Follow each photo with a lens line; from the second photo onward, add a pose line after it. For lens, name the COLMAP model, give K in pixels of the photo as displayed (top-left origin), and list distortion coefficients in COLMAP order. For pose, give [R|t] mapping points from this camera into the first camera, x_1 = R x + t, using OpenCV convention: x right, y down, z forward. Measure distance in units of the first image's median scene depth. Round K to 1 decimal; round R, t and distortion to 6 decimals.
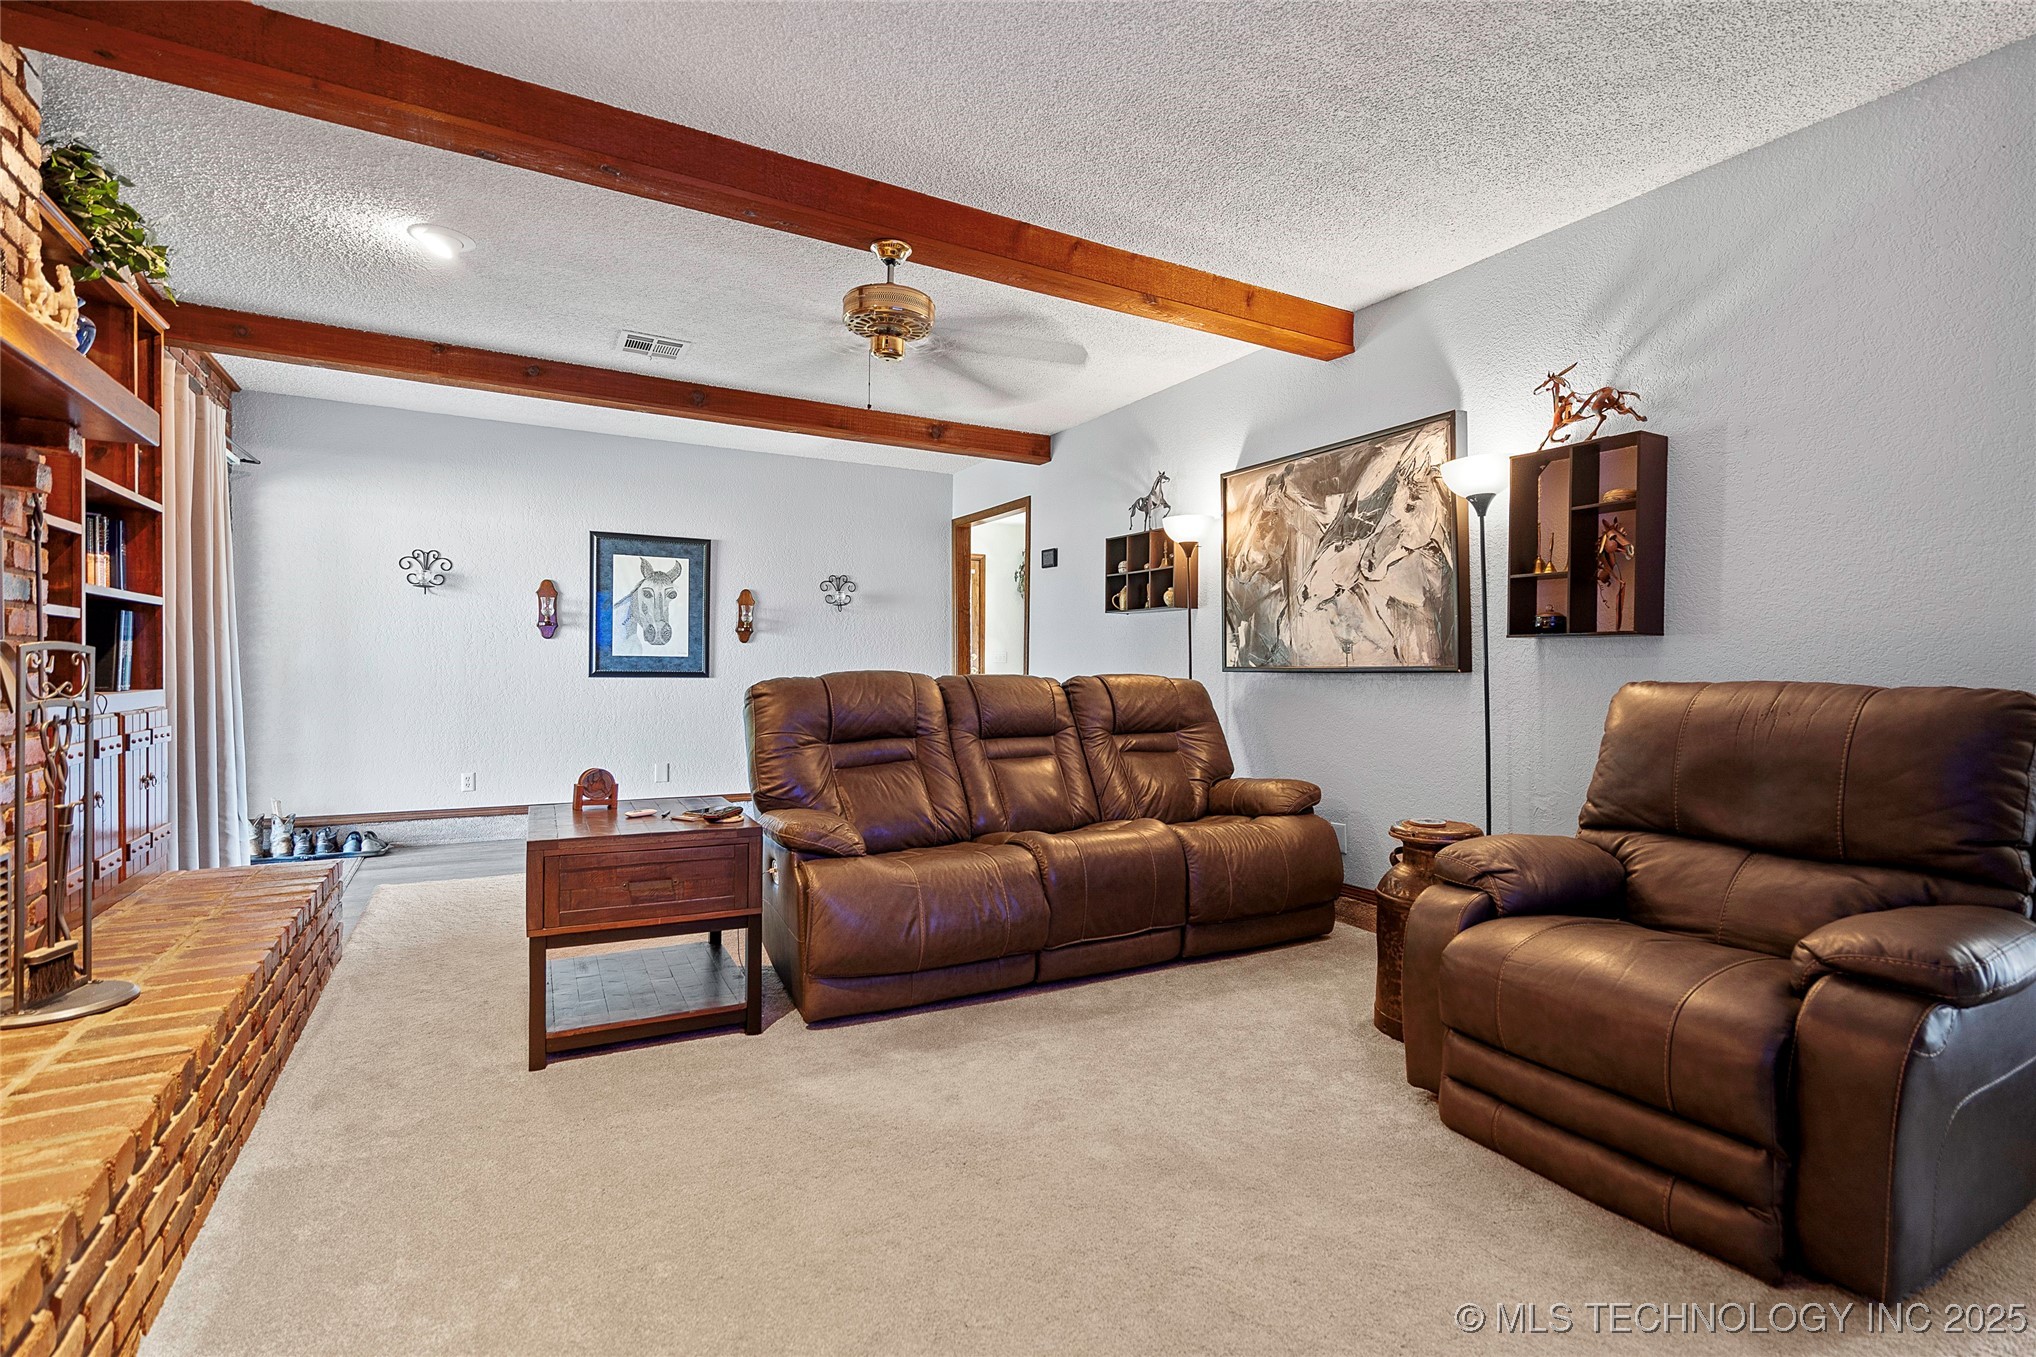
lens RADIAL K [[942.2, 0, 1017.9], [0, 942.2, 679.4], [0, 0, 1]] dist [-0.000774, 0.003250]
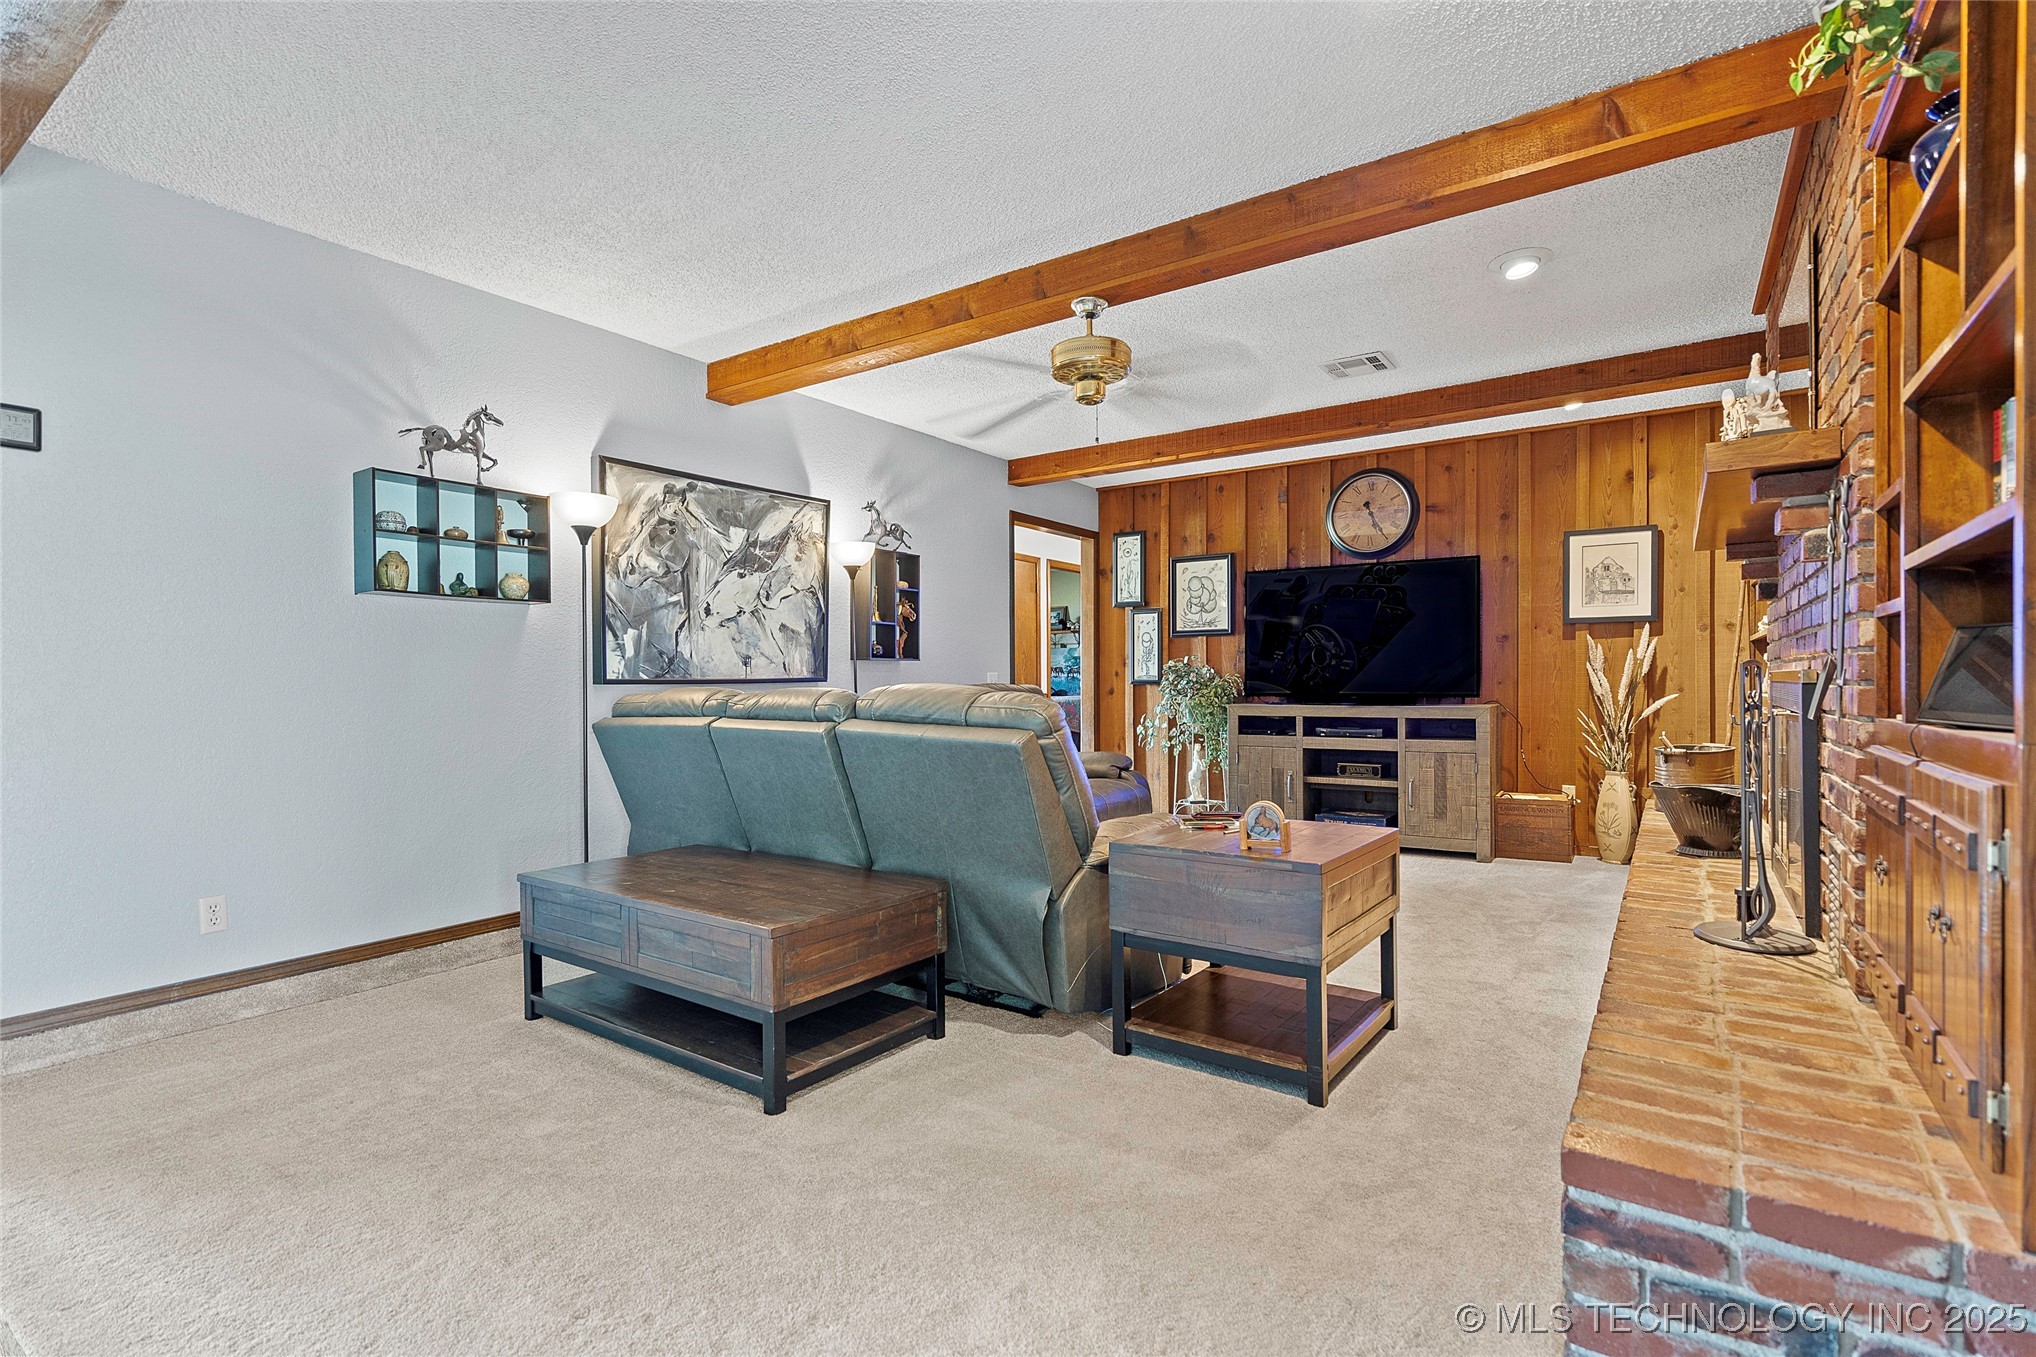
lens RADIAL K [[942.2, 0, 1018.0], [0, 942.2, 683.2], [0, 0, 1]] dist [-0.000774, 0.003250]
pose [[-0.445766, -0.007238, 0.895120, -0.812772], [0.015046, 0.999765, 0.015577, -0.019427], [-0.895023, 0.020412, -0.445553, 1.169897]]
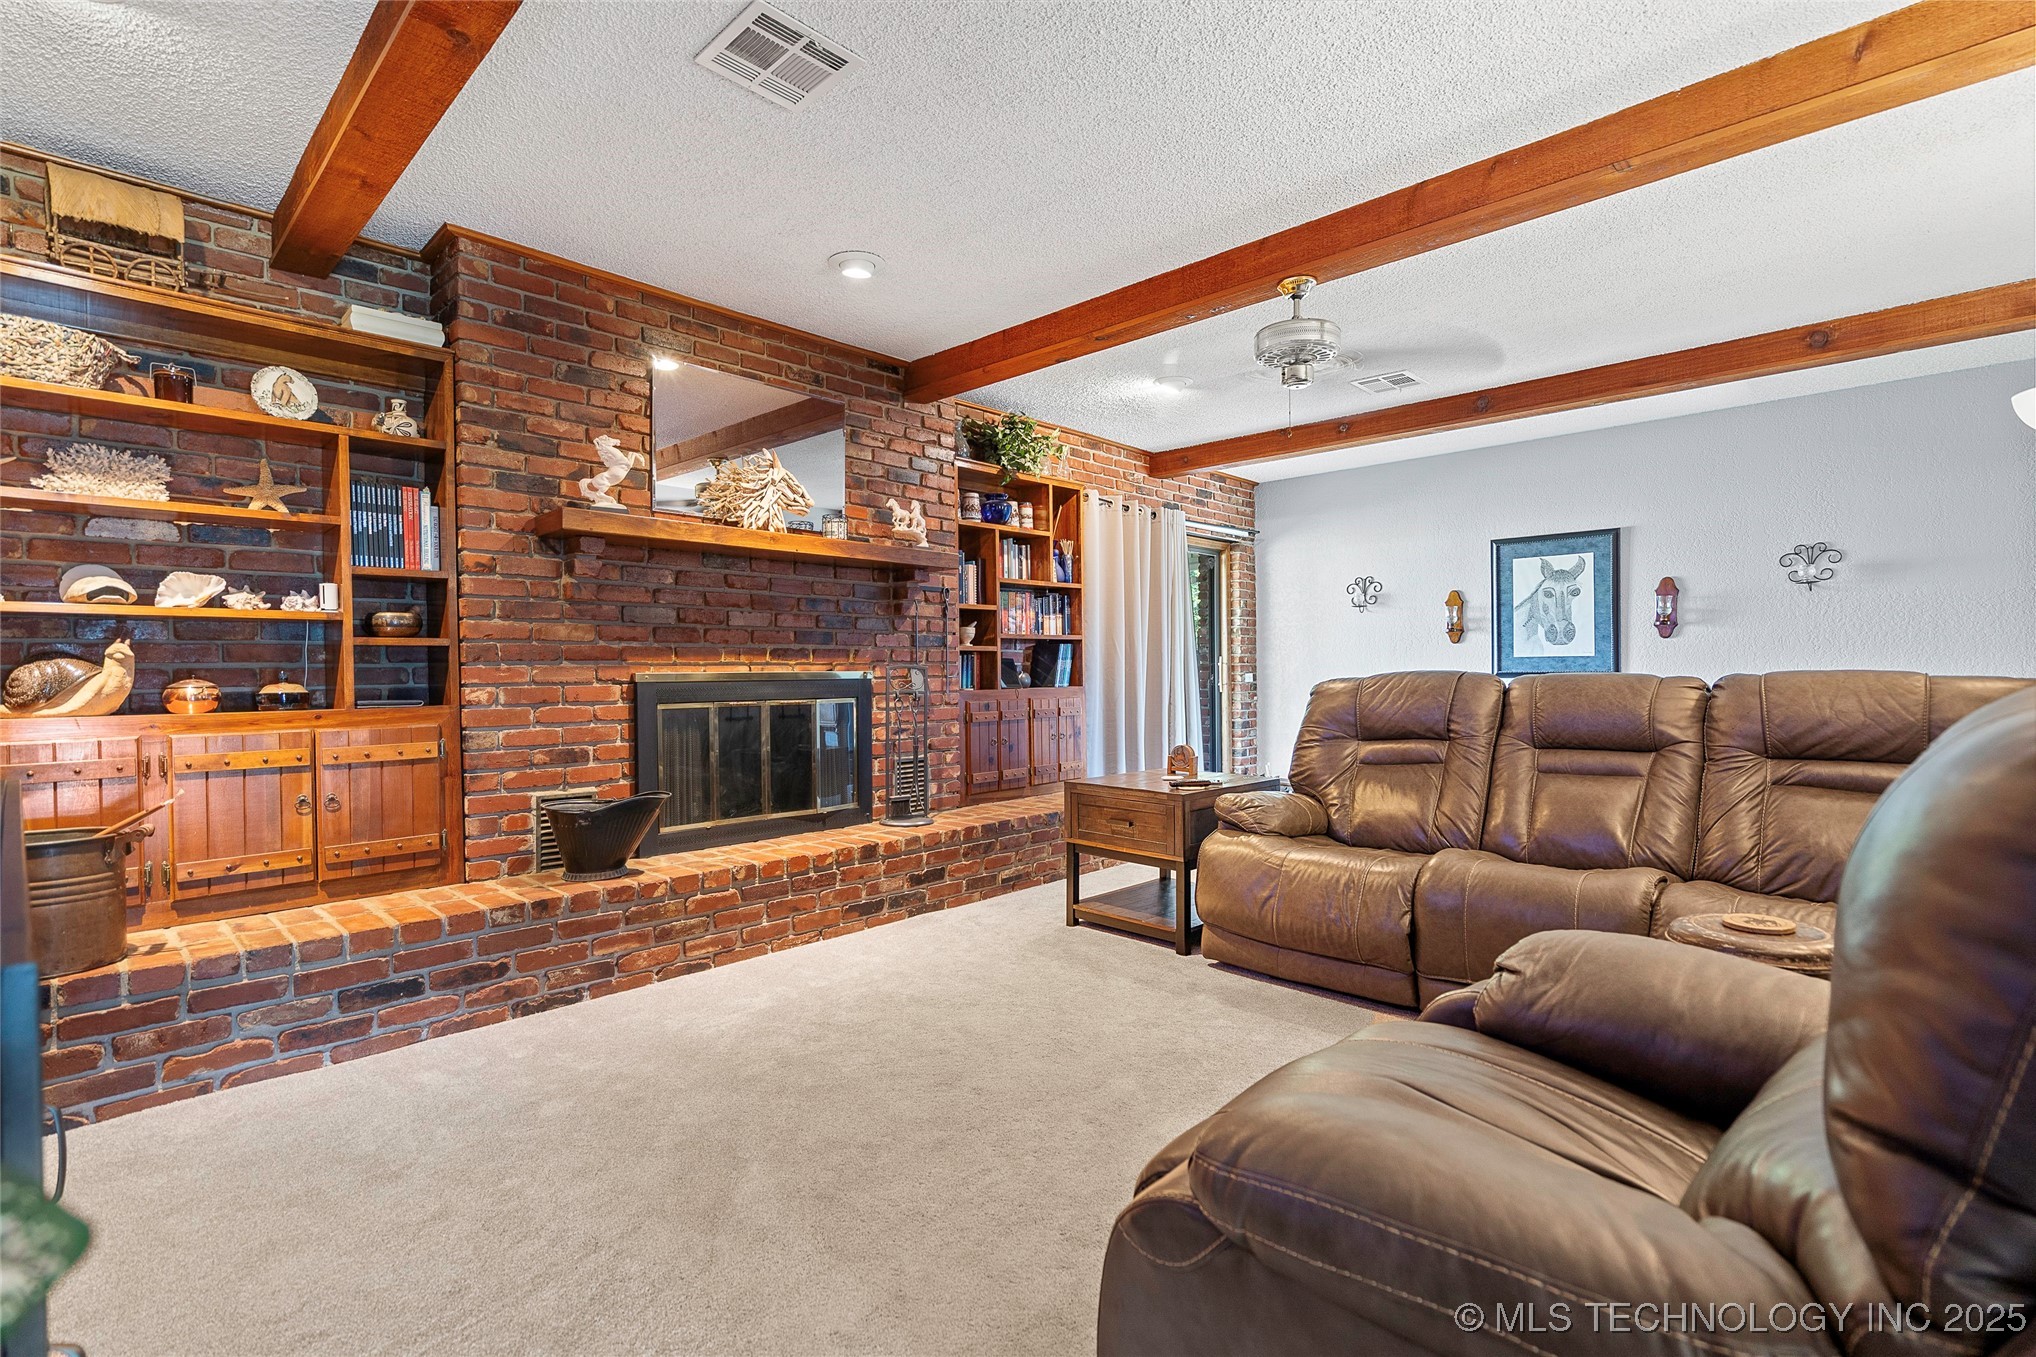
lens RADIAL K [[942.2, 0, 1014.9], [0, 942.2, 678.8], [0, 0, 1]] dist [-0.000774, 0.003250]
pose [[0.292687, -0.003883, -0.956200, 0.594247], [0.001200, 0.999992, -0.003694, 0.002049], [0.956208, -0.000067, 0.292690, 0.270808]]
